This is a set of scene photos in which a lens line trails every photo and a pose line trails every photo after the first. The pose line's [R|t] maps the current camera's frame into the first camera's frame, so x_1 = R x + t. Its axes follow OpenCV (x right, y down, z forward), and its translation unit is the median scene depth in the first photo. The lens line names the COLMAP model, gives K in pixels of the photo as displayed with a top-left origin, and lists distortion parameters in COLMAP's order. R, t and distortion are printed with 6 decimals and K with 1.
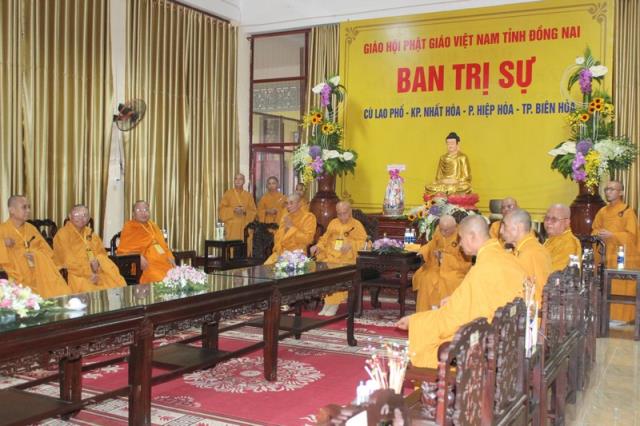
lens RADIAL K [[709.1, 0, 320.0], [0, 709.1, 213.0], [0, 0, 1]] dist [0.002717, 0.000233]
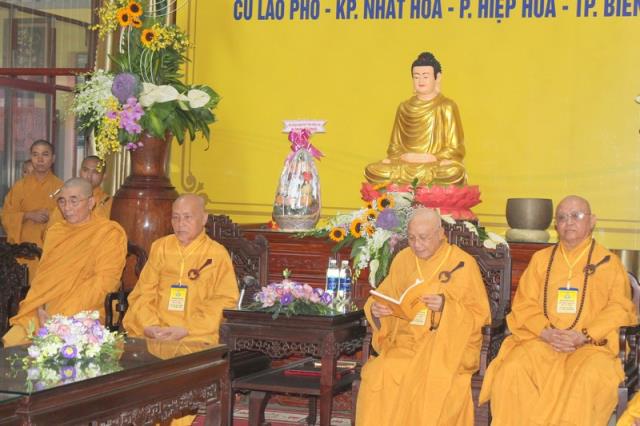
lens RADIAL K [[1303.4, 0, 320.0], [0, 1303.4, 213.0], [0, 0, 1]] dist [0.030771, 0.187664]
pose [[0.988599, 0.015754, 0.149748, -0.007954], [-0.014590, 0.999854, -0.008869, -0.000122], [-0.149866, 0.006583, 0.988684, 0.164434]]
